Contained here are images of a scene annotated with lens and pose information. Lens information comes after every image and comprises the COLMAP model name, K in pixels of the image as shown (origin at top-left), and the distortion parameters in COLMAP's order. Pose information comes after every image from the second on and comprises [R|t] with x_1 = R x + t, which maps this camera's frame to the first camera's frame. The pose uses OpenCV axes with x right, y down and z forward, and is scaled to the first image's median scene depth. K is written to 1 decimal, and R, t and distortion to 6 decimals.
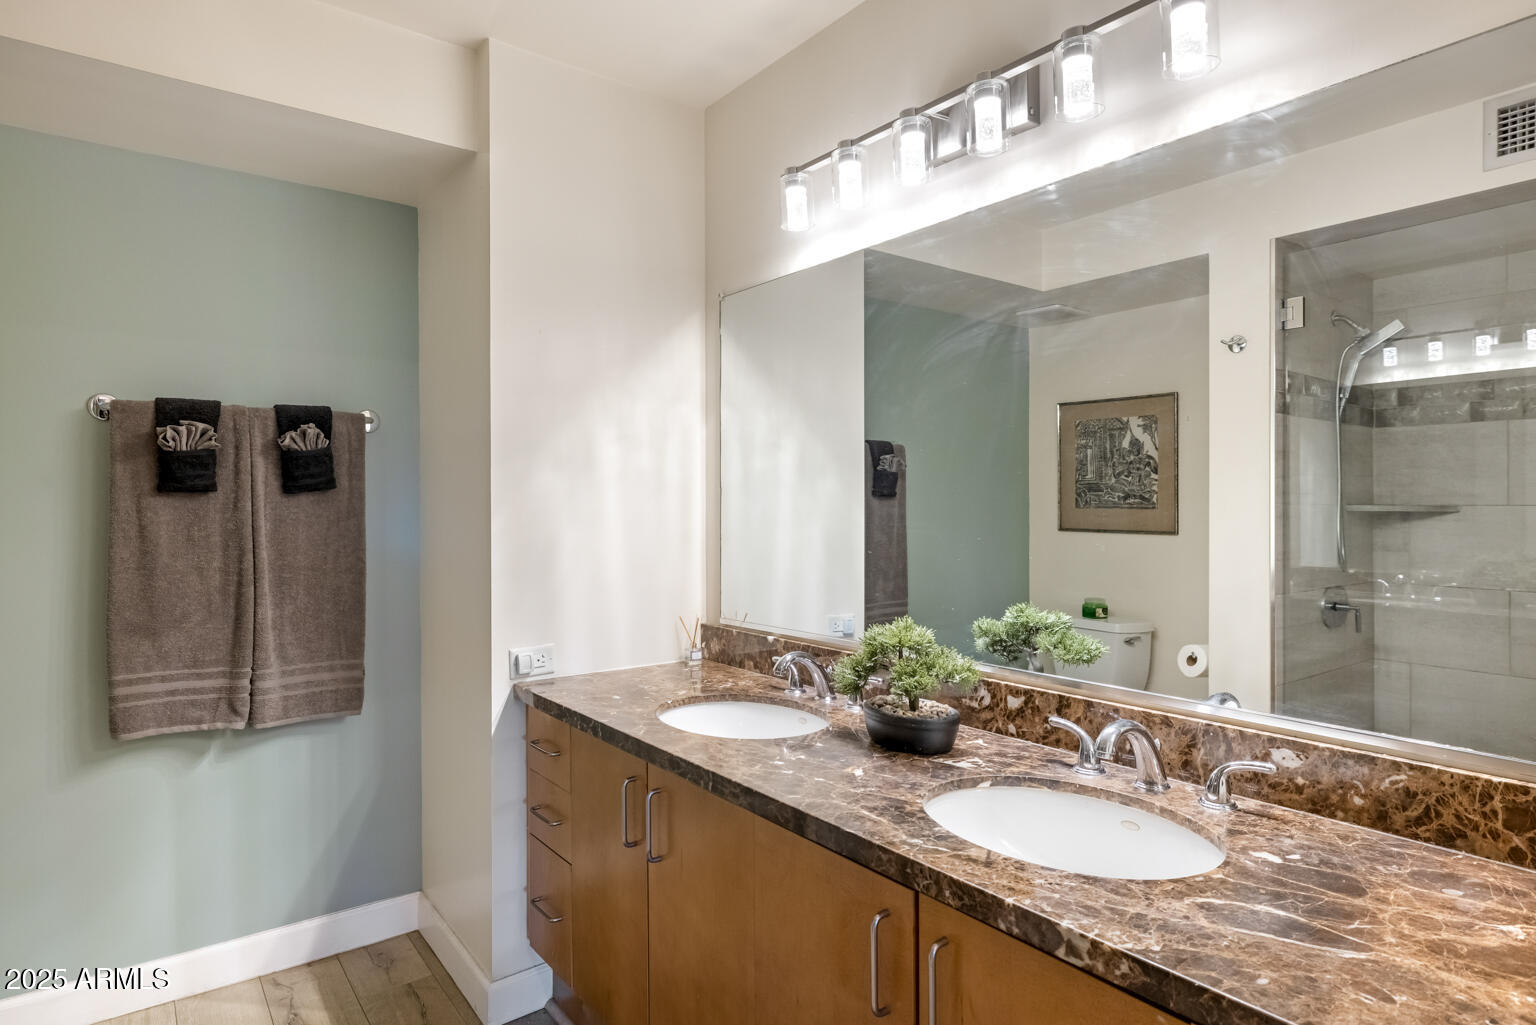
lens RADIAL K [[857.1, 0, 776.0], [0, 857.1, 513.2], [0, 0, 1]] dist [-0.005478, -0.001580]
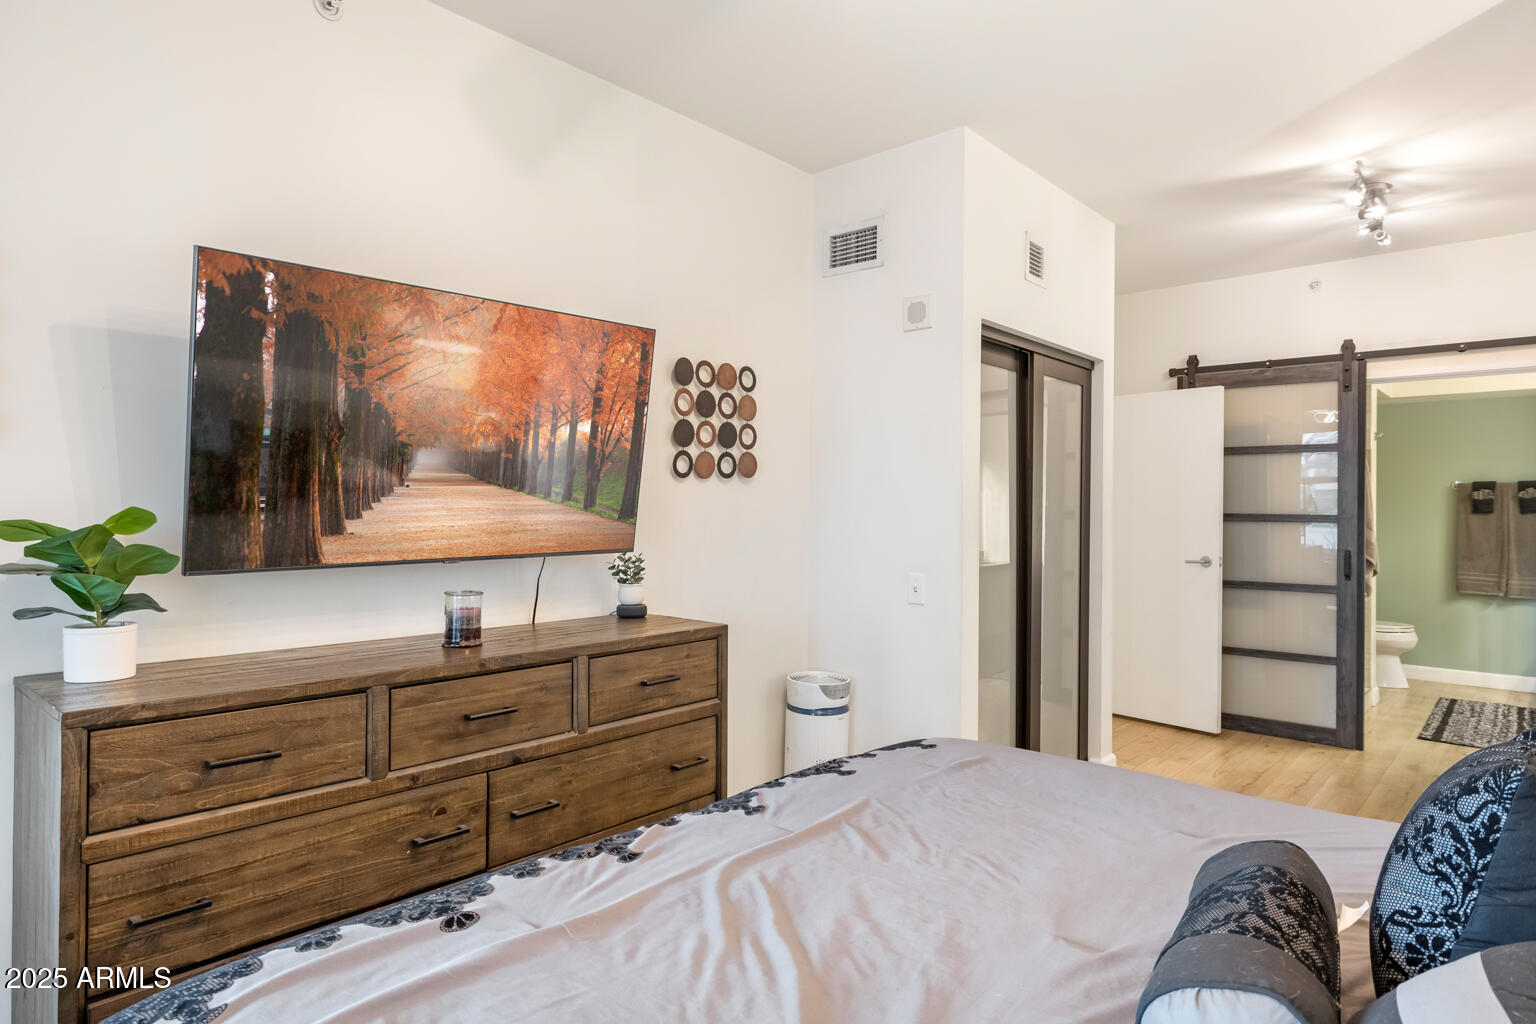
lens RADIAL K [[857.1, 0, 773.0], [0, 857.1, 507.8], [0, 0, 1]] dist [-0.005478, -0.001580]
pose [[0.177493, -0.002556, -0.984119, 1.577709], [-0.009954, 0.999941, -0.004393, -0.005462], [0.984072, 0.010576, 0.177457, -1.721595]]
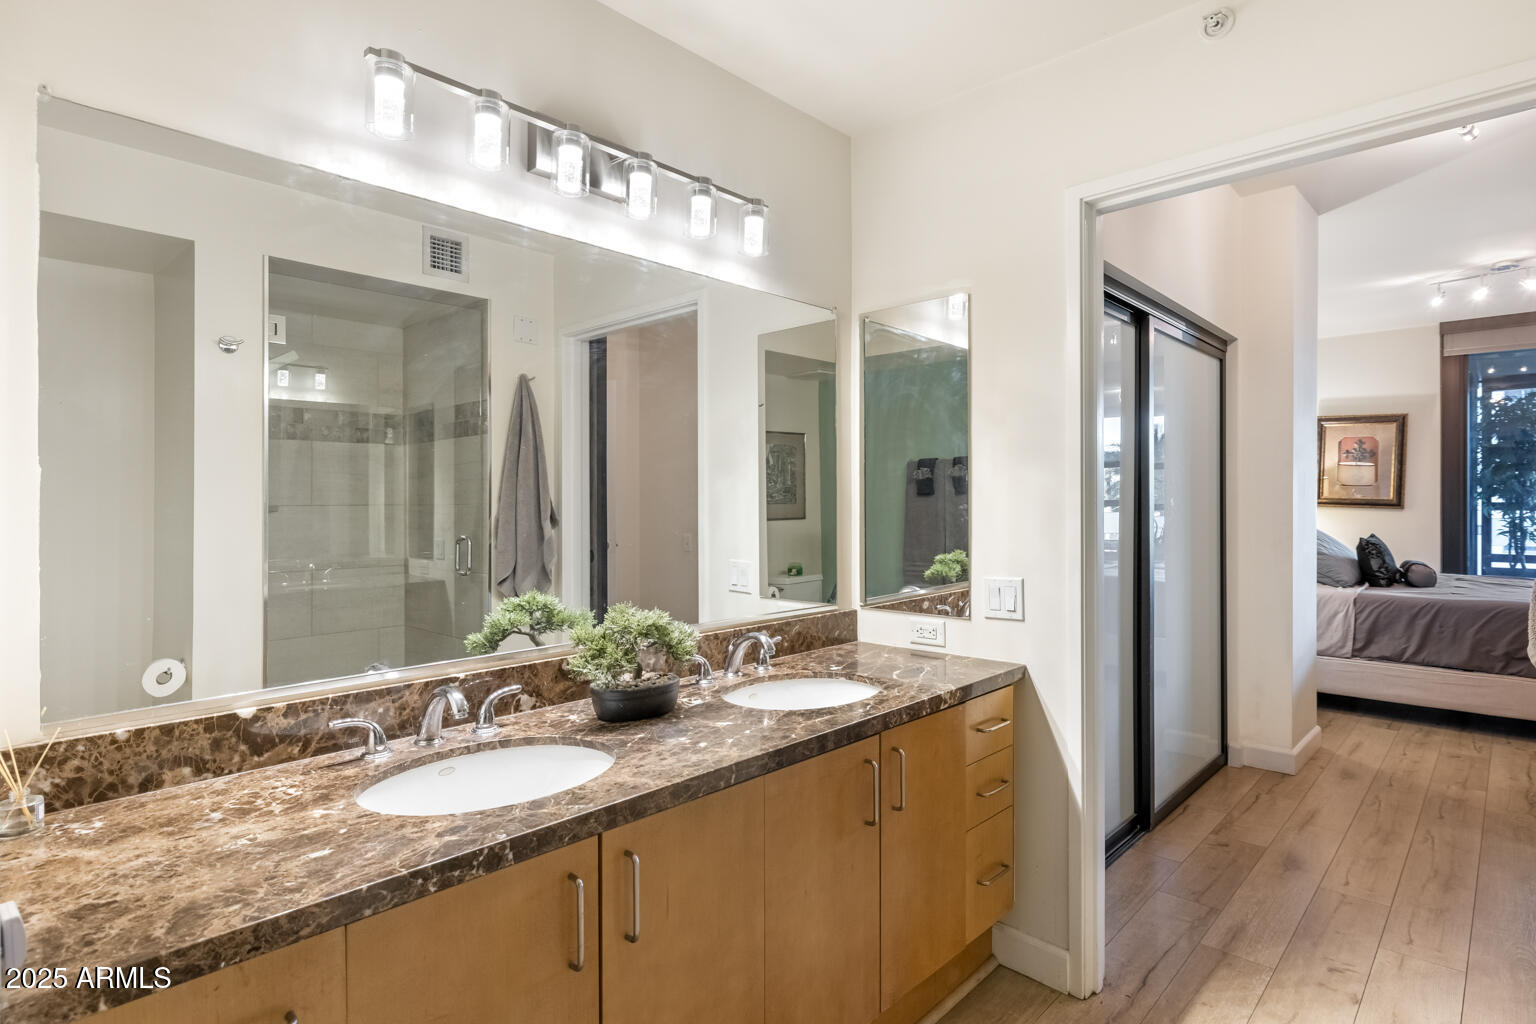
lens RADIAL K [[791.4, 0, 771.2], [0, 791.4, 503.8], [0, 0, 1]] dist [-0.003343, -0.000076]
pose [[-0.158335, 0.001802, 0.987384, -1.321519], [0.009054, 0.999959, -0.000373, -0.008905], [-0.987344, 0.008880, -0.158345, 1.438920]]
